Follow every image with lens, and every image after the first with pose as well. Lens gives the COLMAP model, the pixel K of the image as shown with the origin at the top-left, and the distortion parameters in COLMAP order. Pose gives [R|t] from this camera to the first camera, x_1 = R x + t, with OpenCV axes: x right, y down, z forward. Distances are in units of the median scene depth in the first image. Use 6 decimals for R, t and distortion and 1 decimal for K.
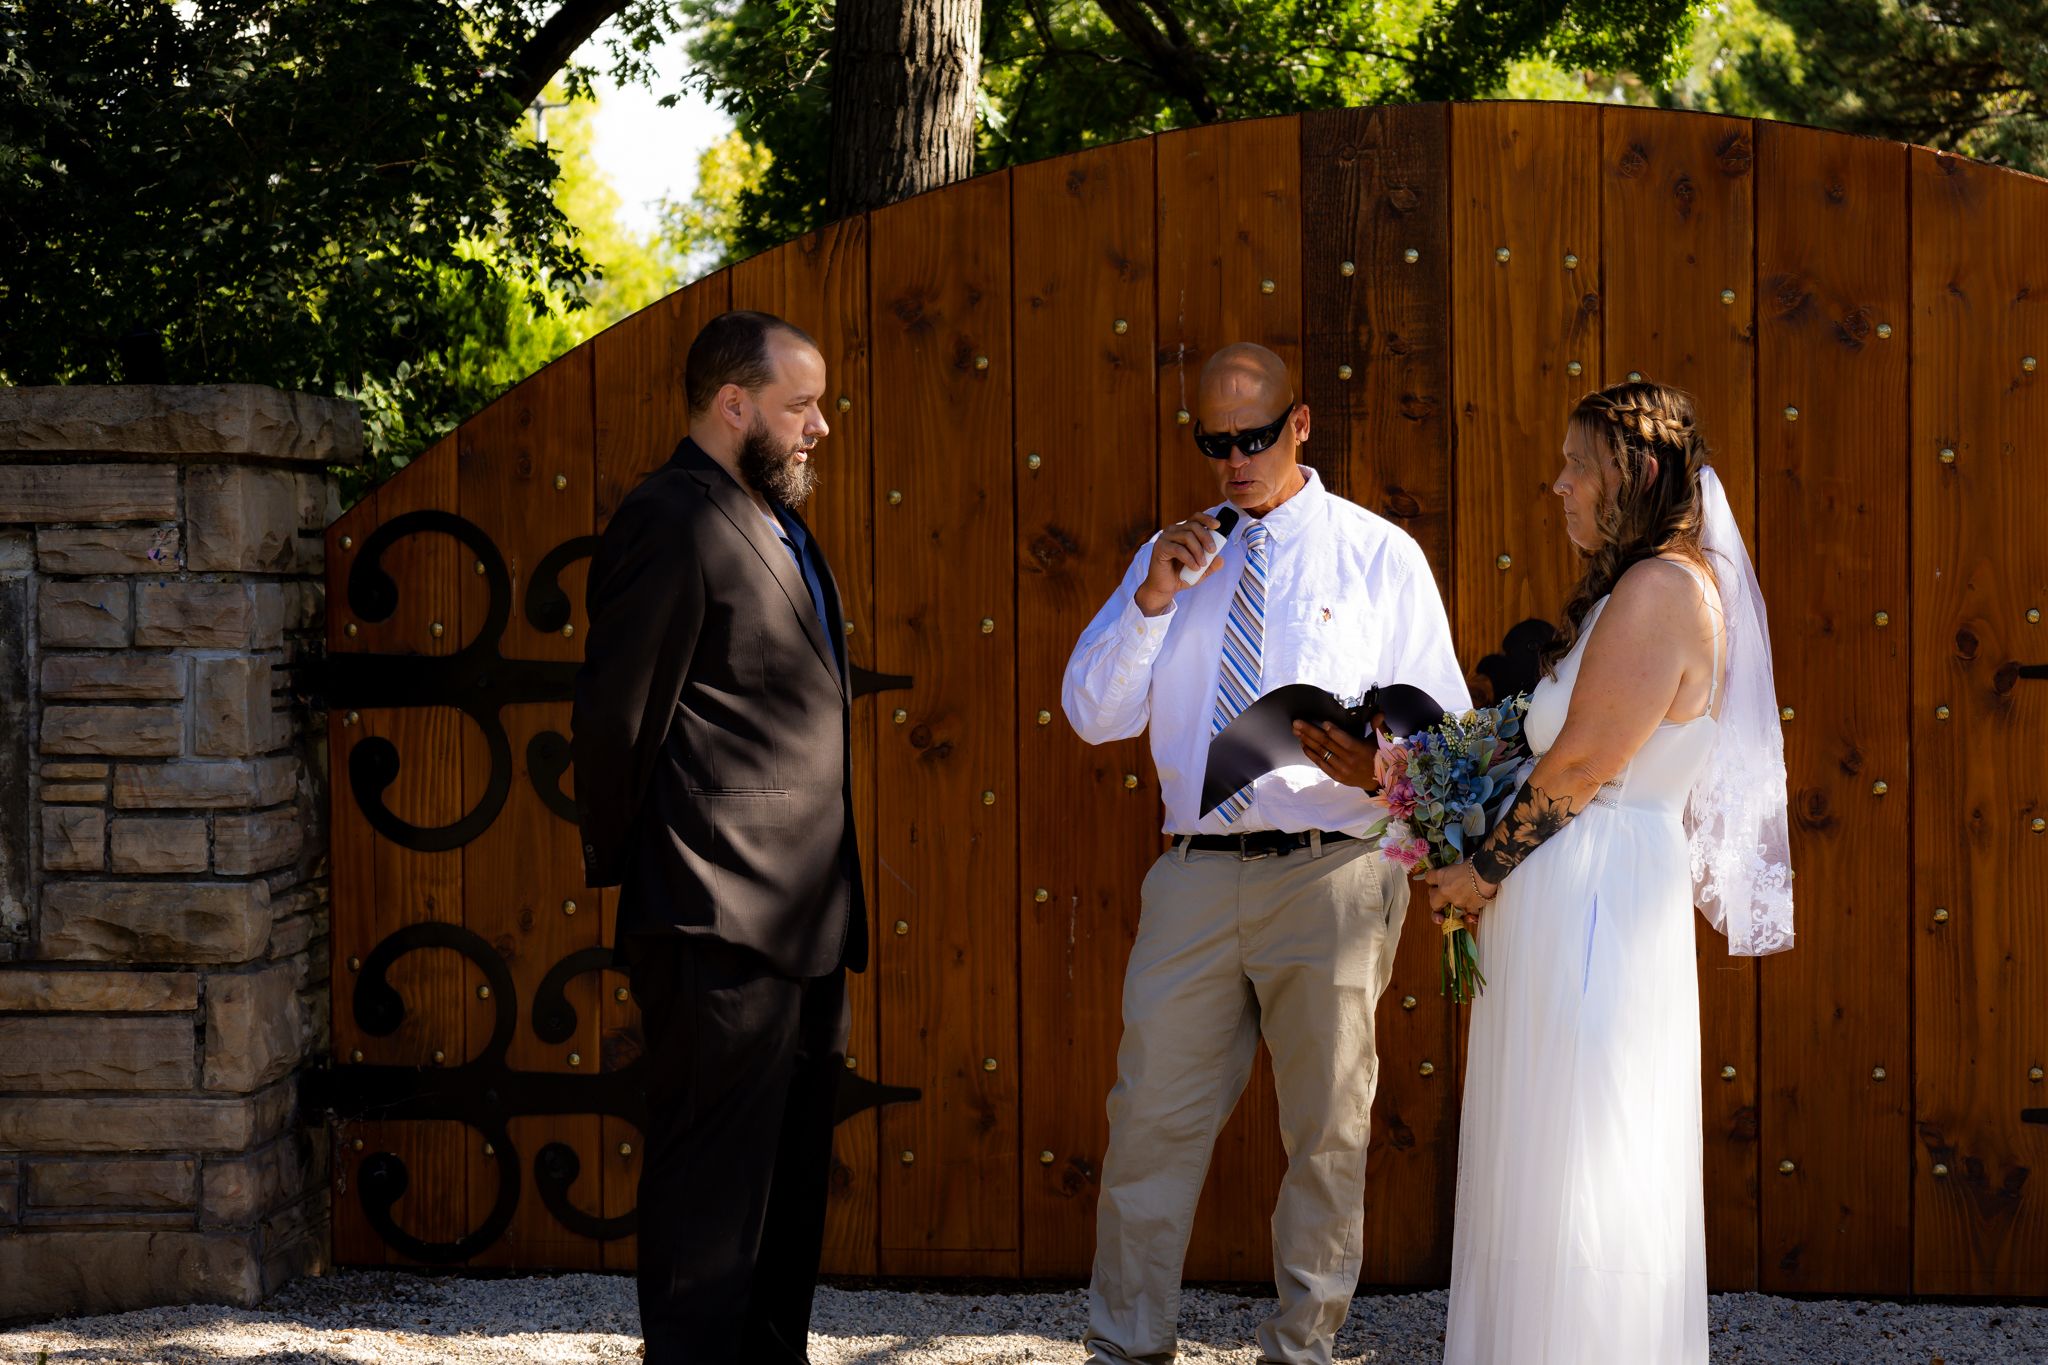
lens RADIAL K [[5437.2, 0, 1023.3], [0, 5437.2, 677.0], [0, 0, 1]] dist [0.025552, -0.782215]
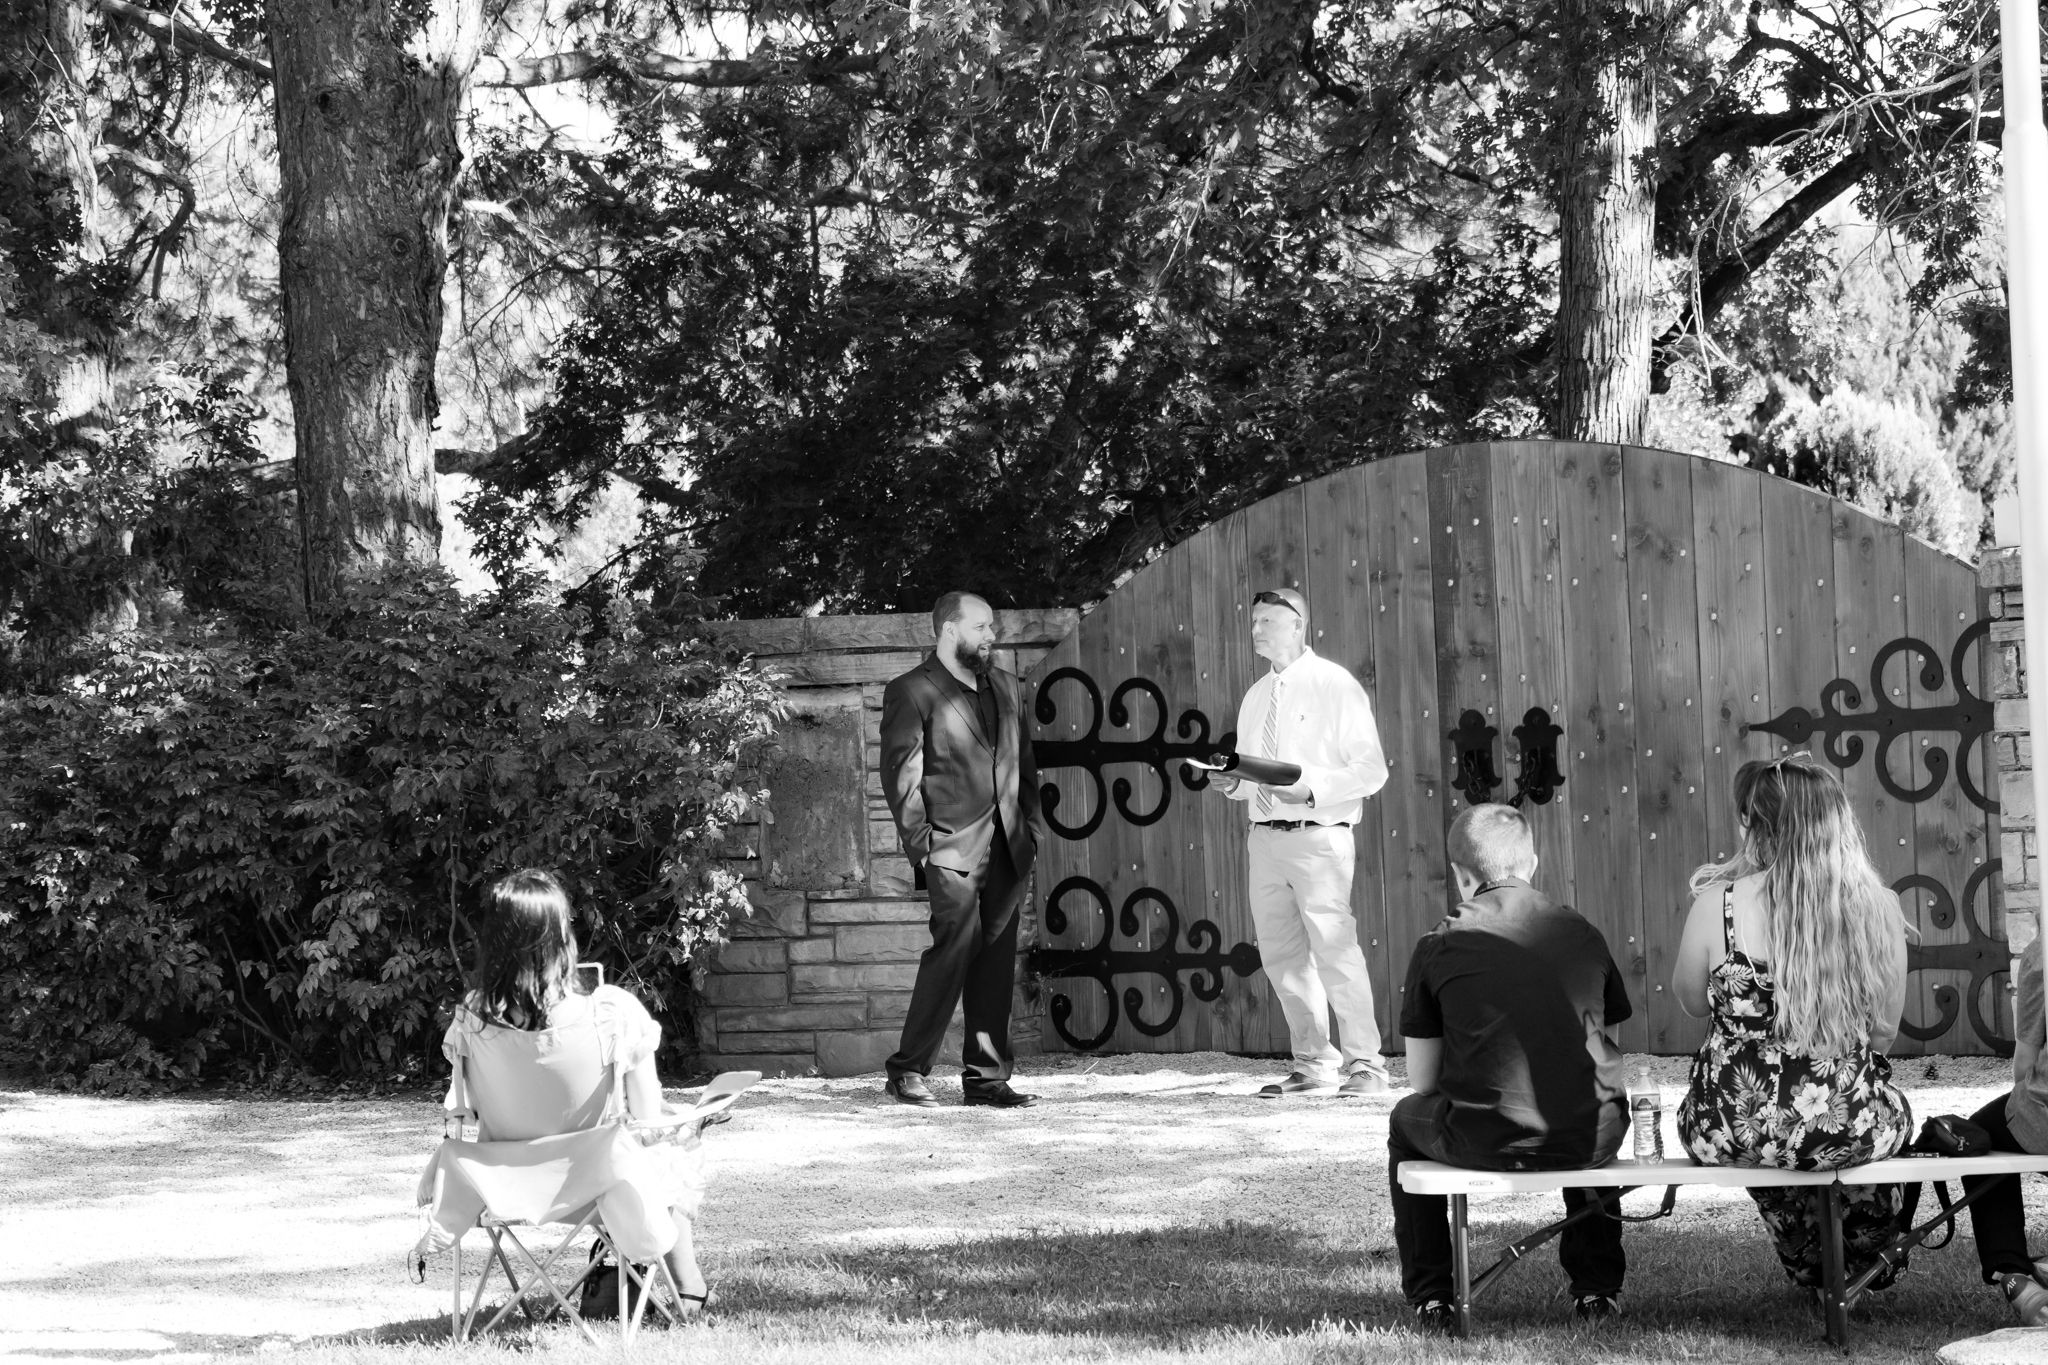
lens RADIAL K [[5975.7, 0, 814.8], [0, 5975.7, 682.1], [0, 0, 1]] dist [-0.010519, 1.377443]
pose [[0.879686, -0.034232, -0.474321, 0.861984], [0.032017, 0.999406, -0.012748, -0.000552], [0.474475, -0.003972, 0.880260, -0.977718]]
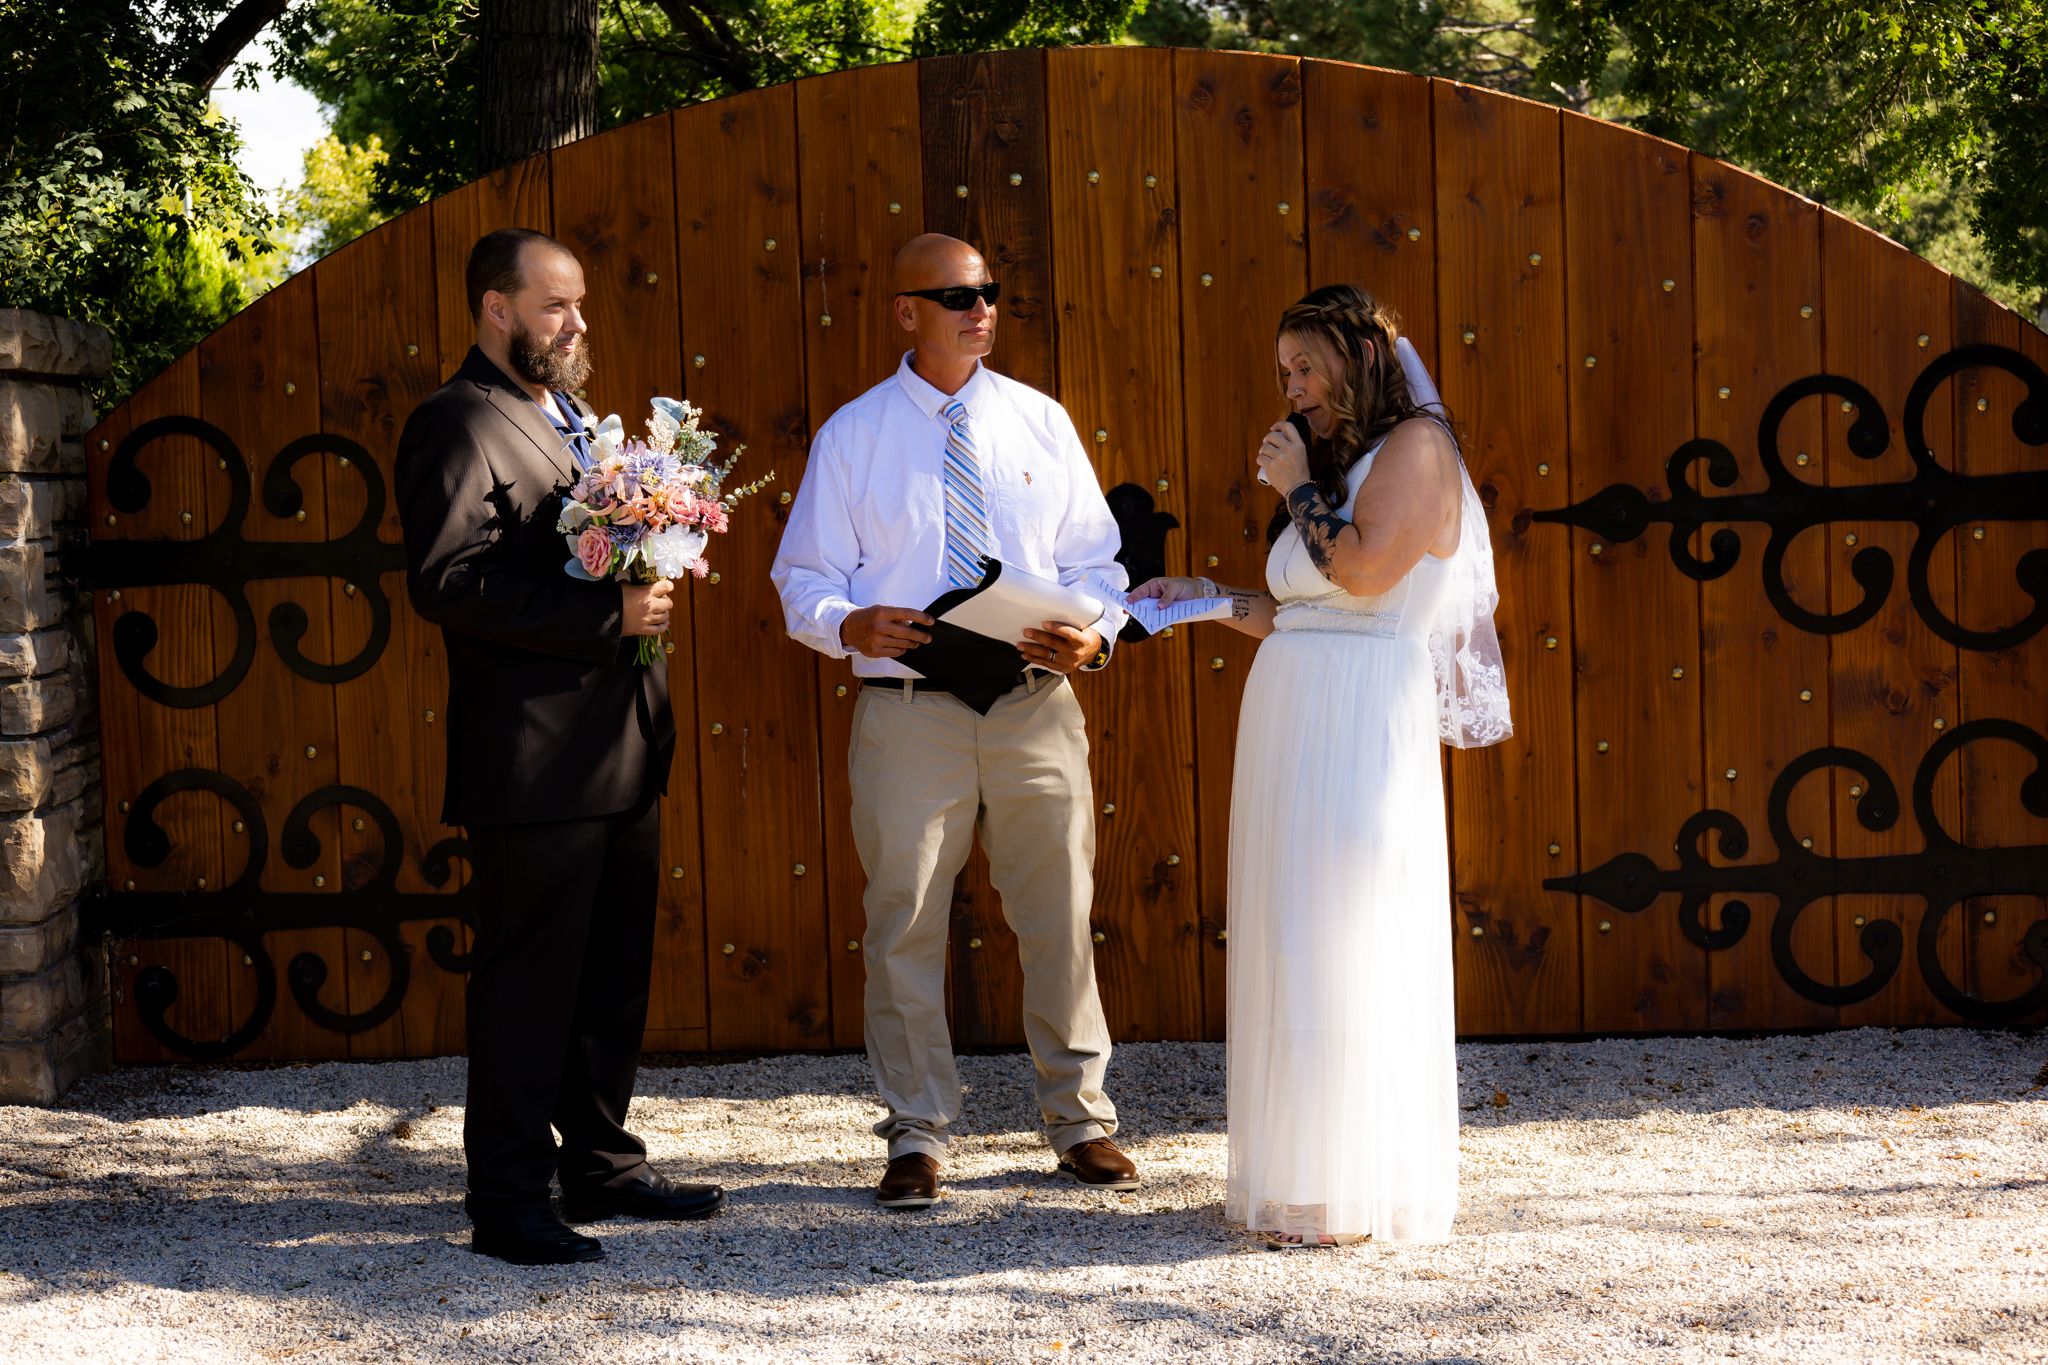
lens RADIAL K [[3994.2, 0, 1021.9], [0, 3994.2, 694.4], [0, 0, 1]] dist [0.001049, 0.123188]
pose [[0.992475, -0.032900, 0.117941, -0.033172], [0.028364, 0.998800, 0.039933, -0.000104], [-0.119114, -0.036287, 0.992217, 0.130469]]
